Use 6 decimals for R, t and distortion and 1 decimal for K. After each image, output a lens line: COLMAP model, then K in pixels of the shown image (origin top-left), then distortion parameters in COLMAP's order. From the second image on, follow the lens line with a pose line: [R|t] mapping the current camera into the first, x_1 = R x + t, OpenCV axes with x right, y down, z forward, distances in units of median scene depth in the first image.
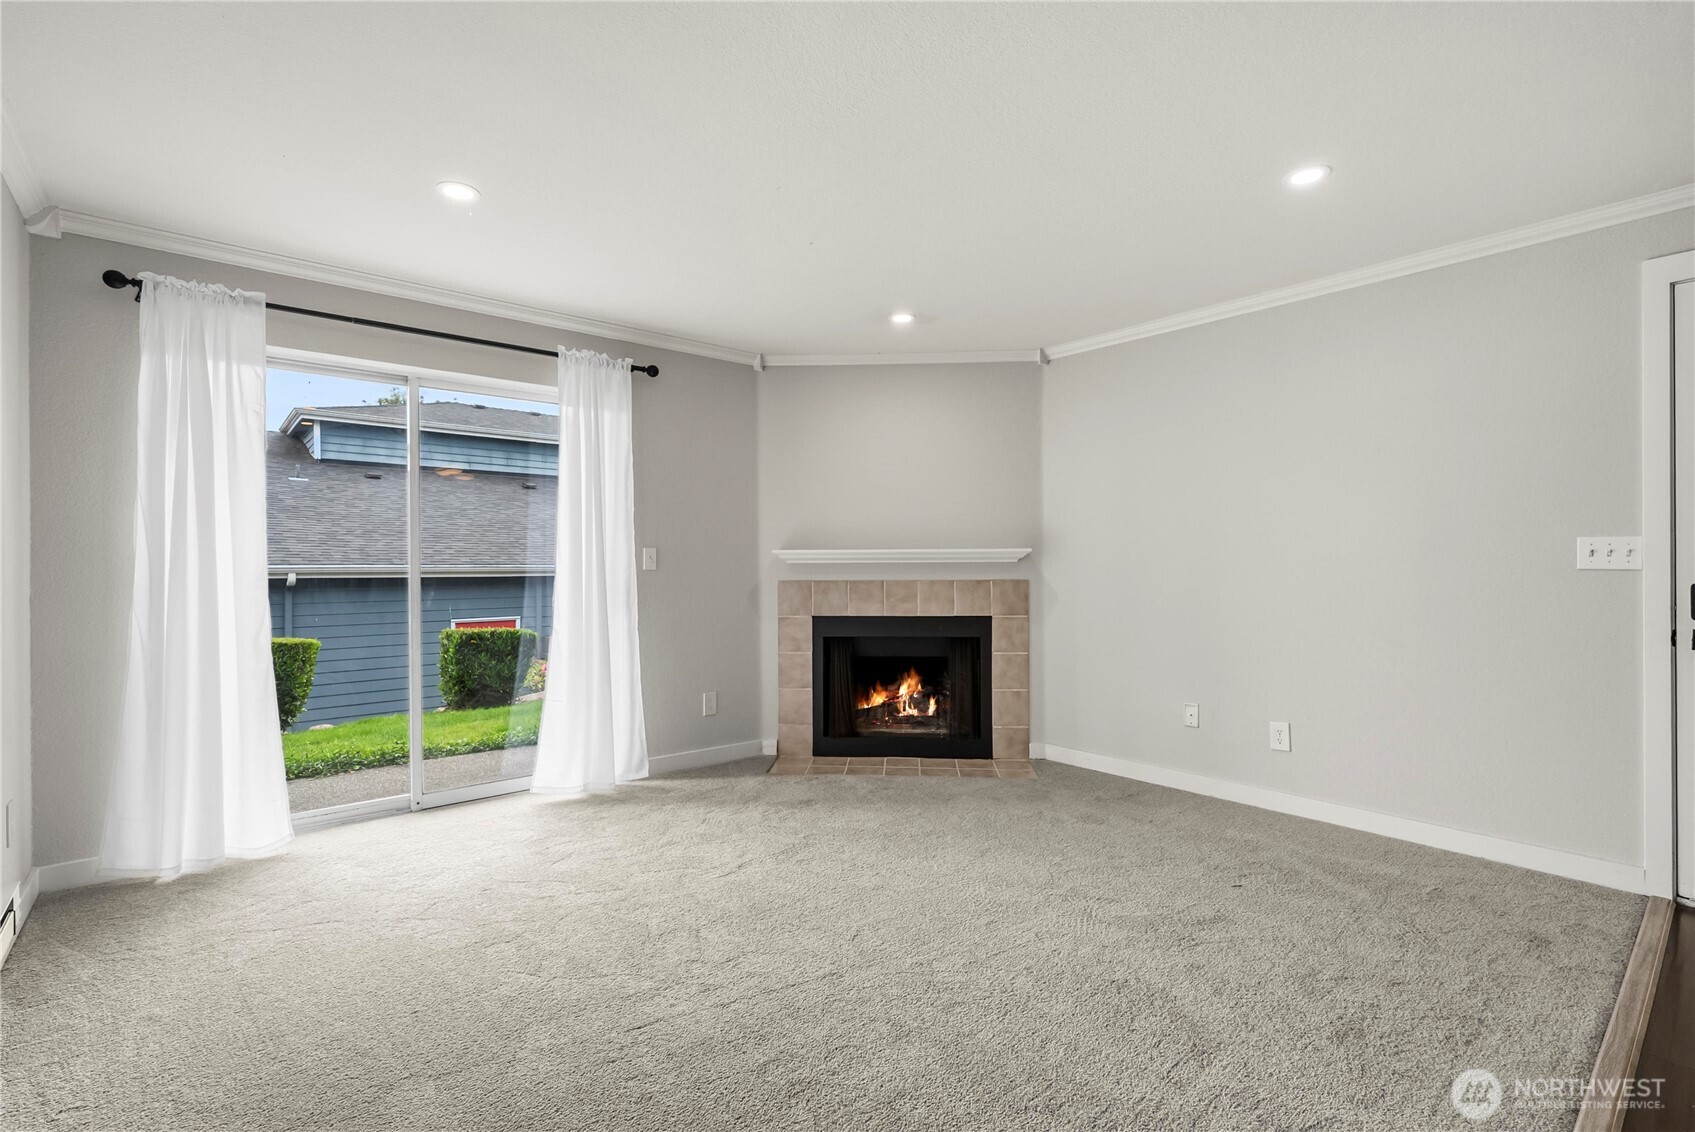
lens RADIAL K [[773.2, 0, 847.5], [0, 773.2, 566.0], [0, 0, 1]] dist [0.000801, 0.000626]
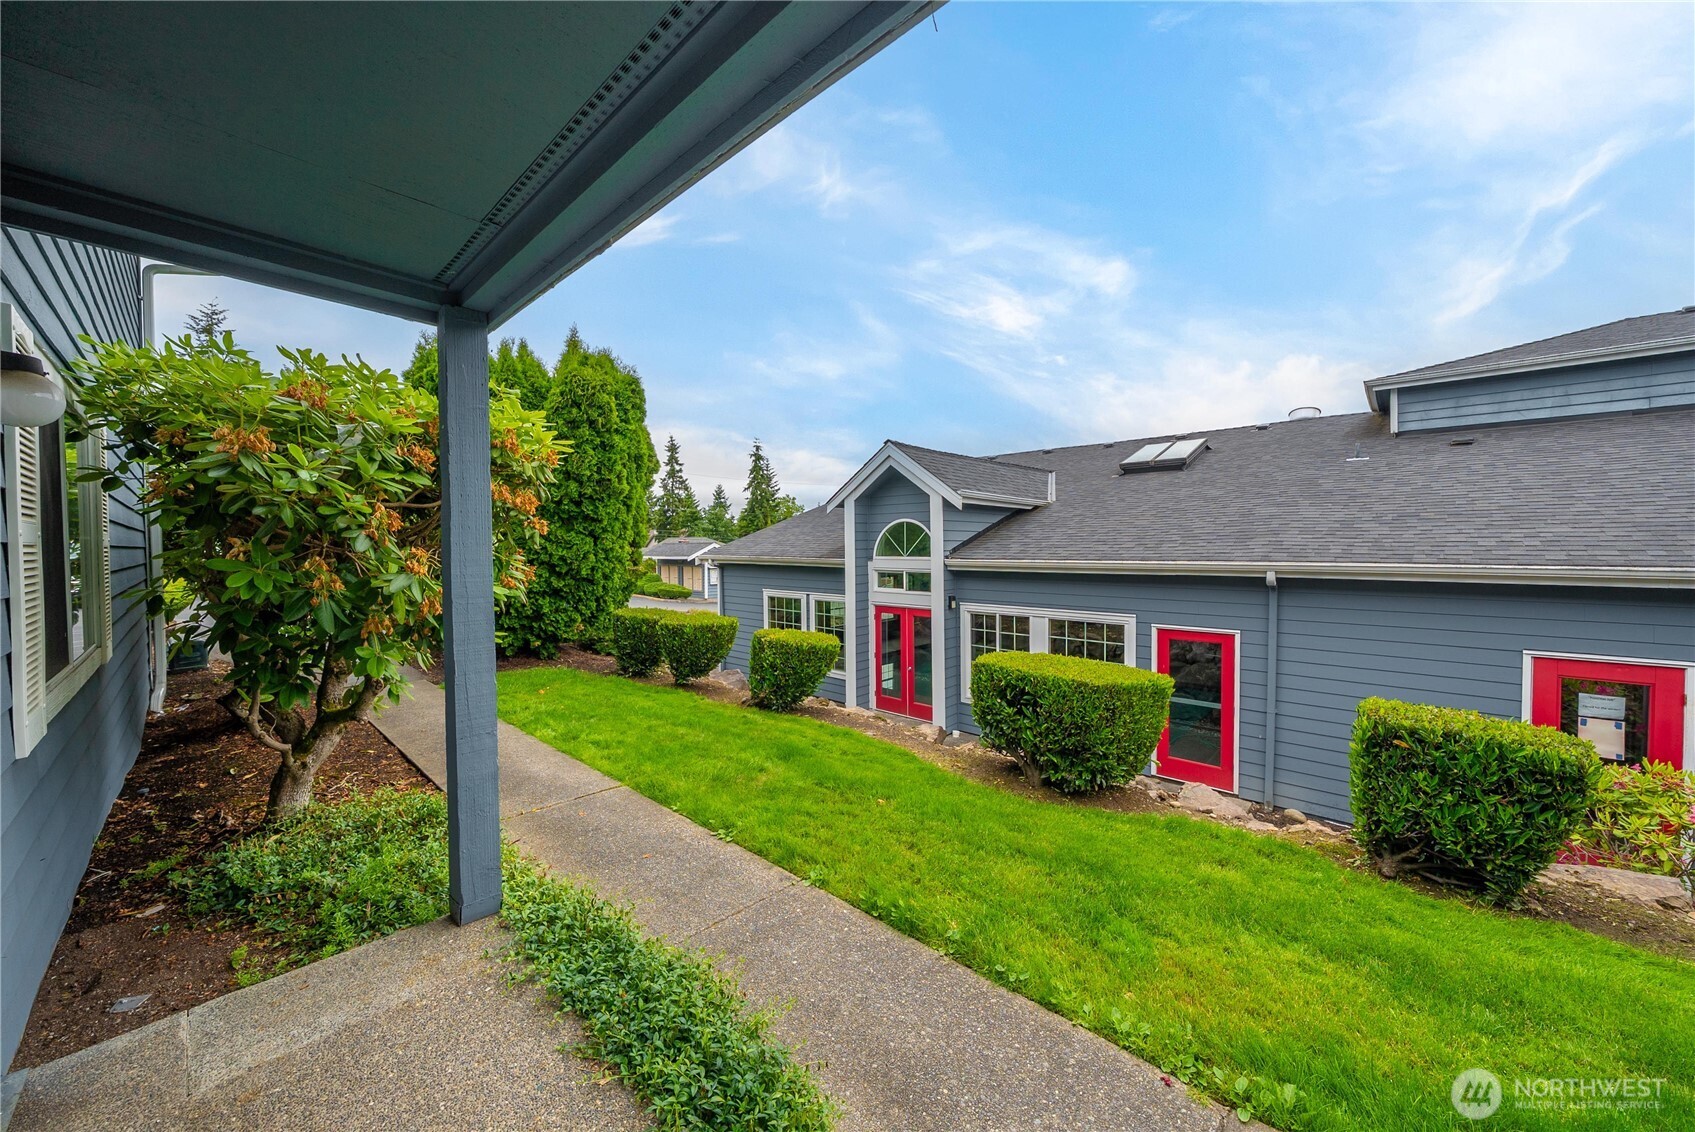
lens RADIAL K [[596.3, 0, 839.1], [0, 596.3, 549.9], [0, 0, 1]] dist [-0.011897, 0.001712]
pose [[0.100164, 0.014198, -0.994870, -0.242740], [0.009231, 0.999842, 0.015198, -0.070946], [0.994928, -0.010706, 0.100017, 1.073218]]
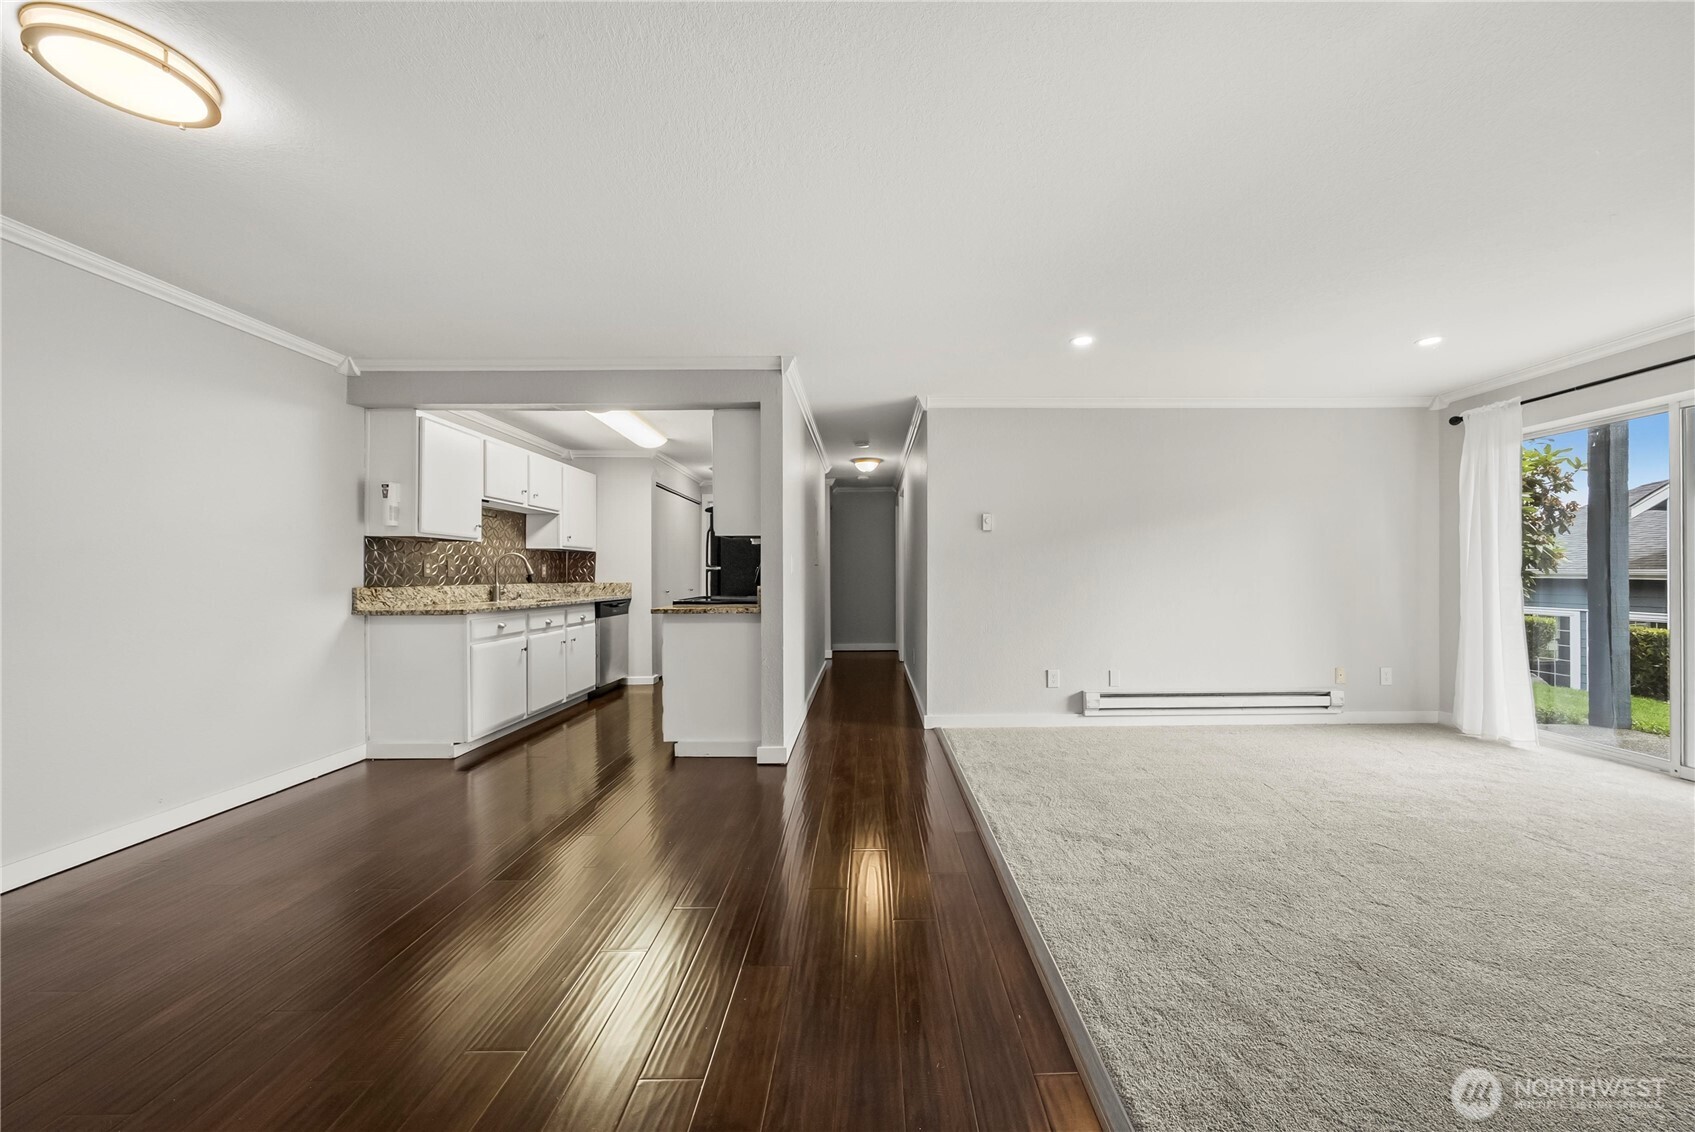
lens RADIAL K [[595.0, 0, 877.9], [0, 595.0, 573.2], [0, 0, 1]] dist [-0.006768, -0.000028]
pose [[-0.632959, 0.002912, -0.774180, 0.696540], [0.006569, 0.999977, -0.001609, 0.003416], [0.774158, -0.006105, -0.632963, 0.505756]]
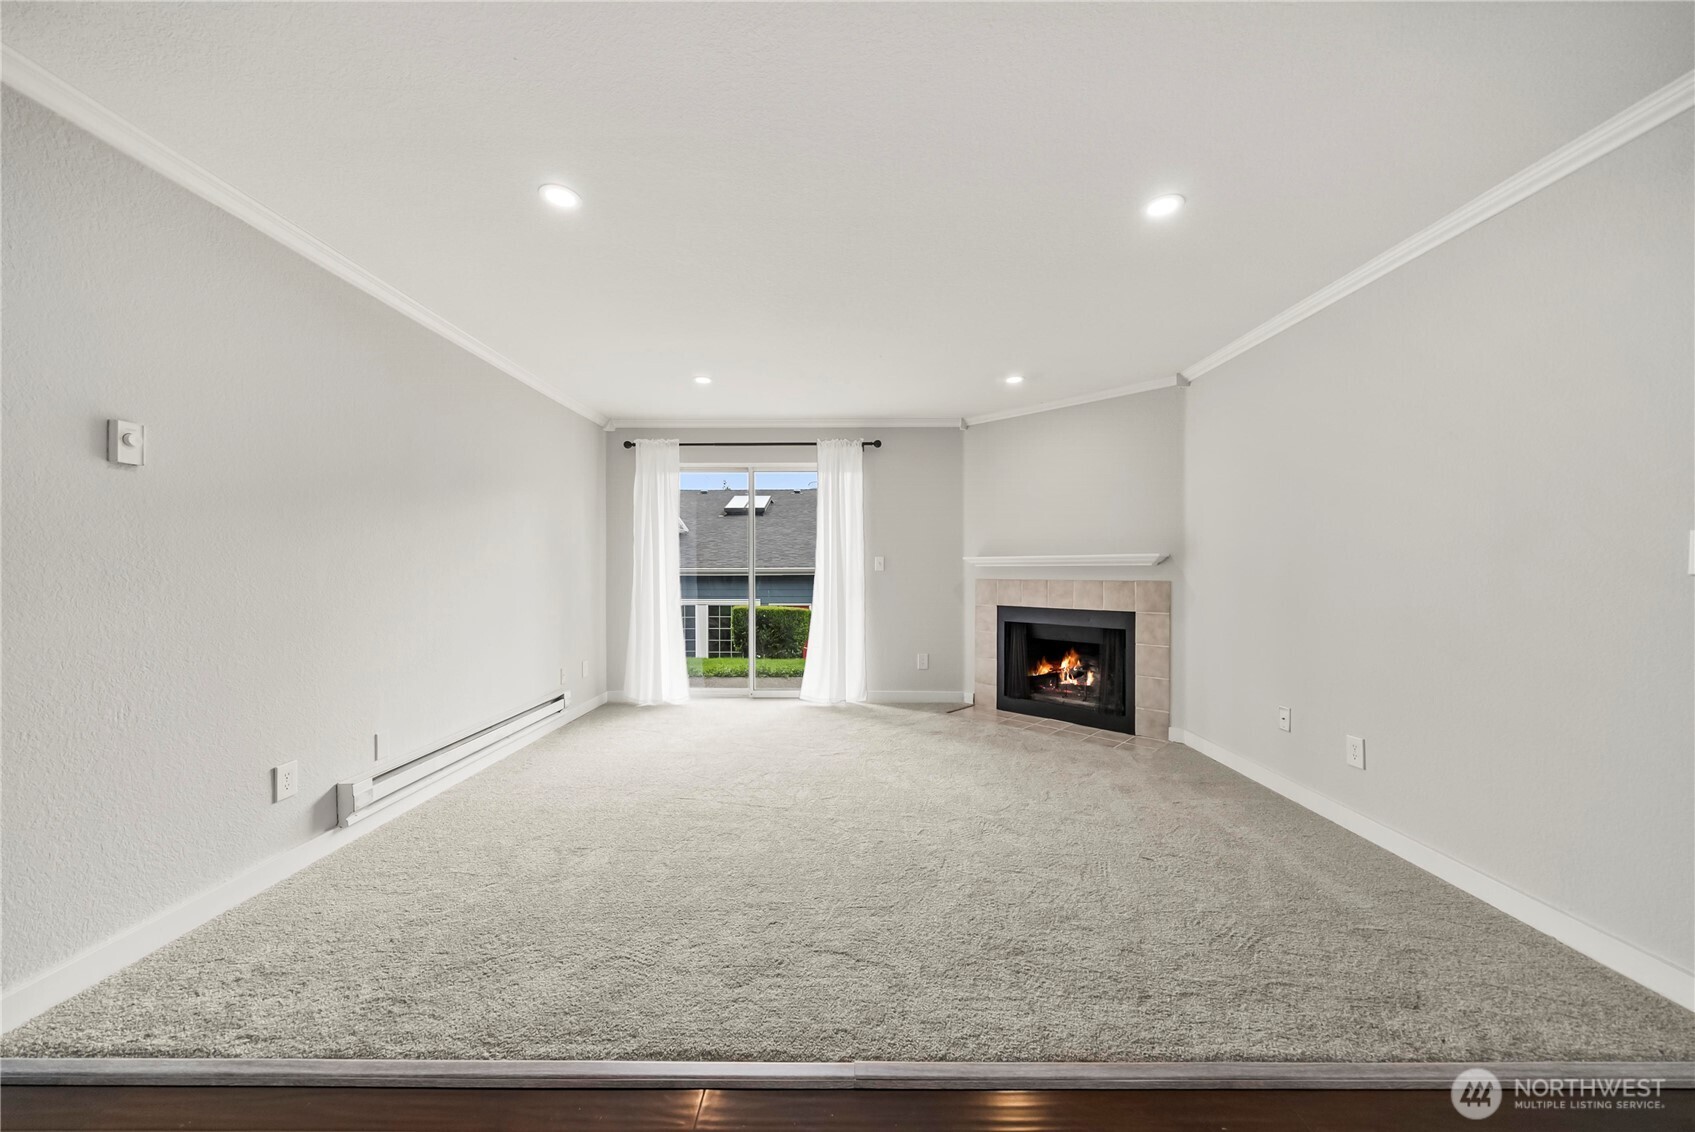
lens RADIAL K [[588.0, 0, 848.0], [0, 588.0, 570.0], [0, 0, 1]] dist [-0.001107, -0.000094]
pose [[0.762426, 0.003494, -0.647066, 0.433689], [-0.001592, 0.999993, 0.003524, -0.000707], [0.647073, -0.001656, 0.762426, 0.049595]]
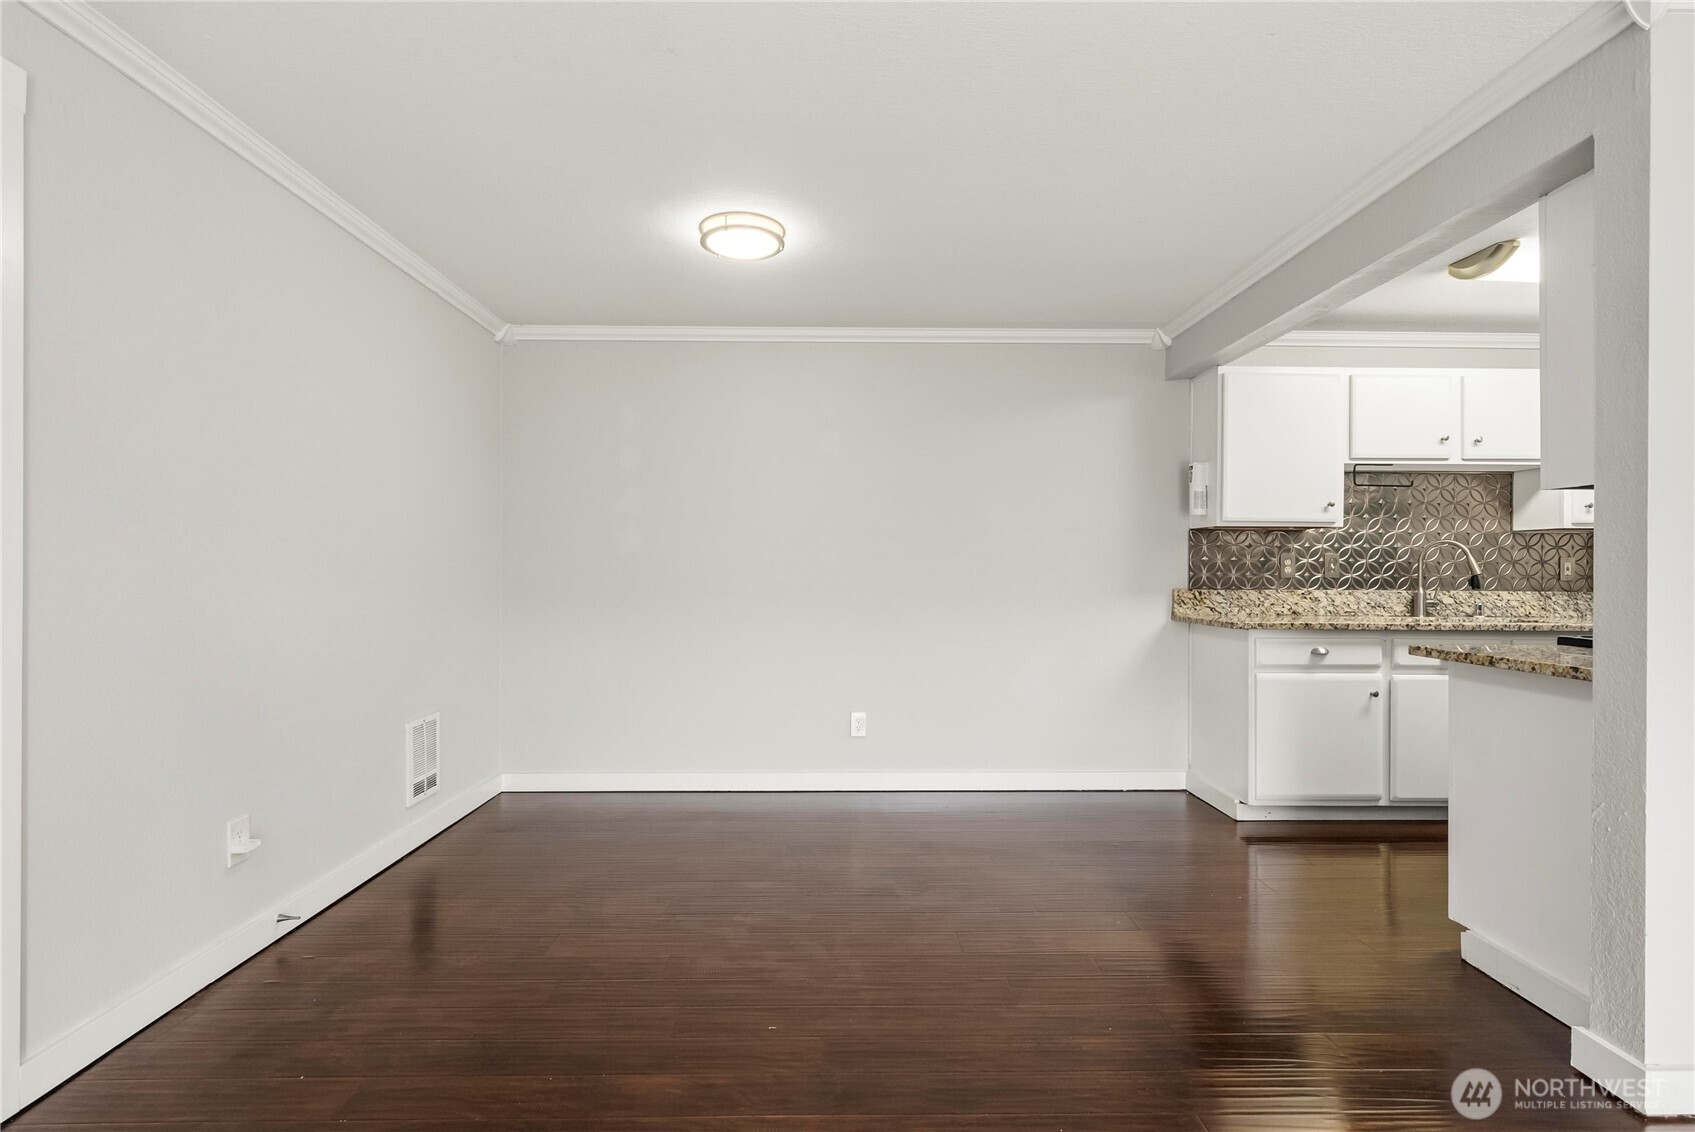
lens RADIAL K [[831.9, 0, 847.5], [0, 831.9, 566.0], [0, 0, 1]] dist [0.006219, 0.000035]
pose [[-0.777060, 0.001304, 0.629425, 0.221208], [-0.004227, 0.999964, -0.007290, -0.001034], [-0.629413, -0.008325, -0.777027, 0.460042]]
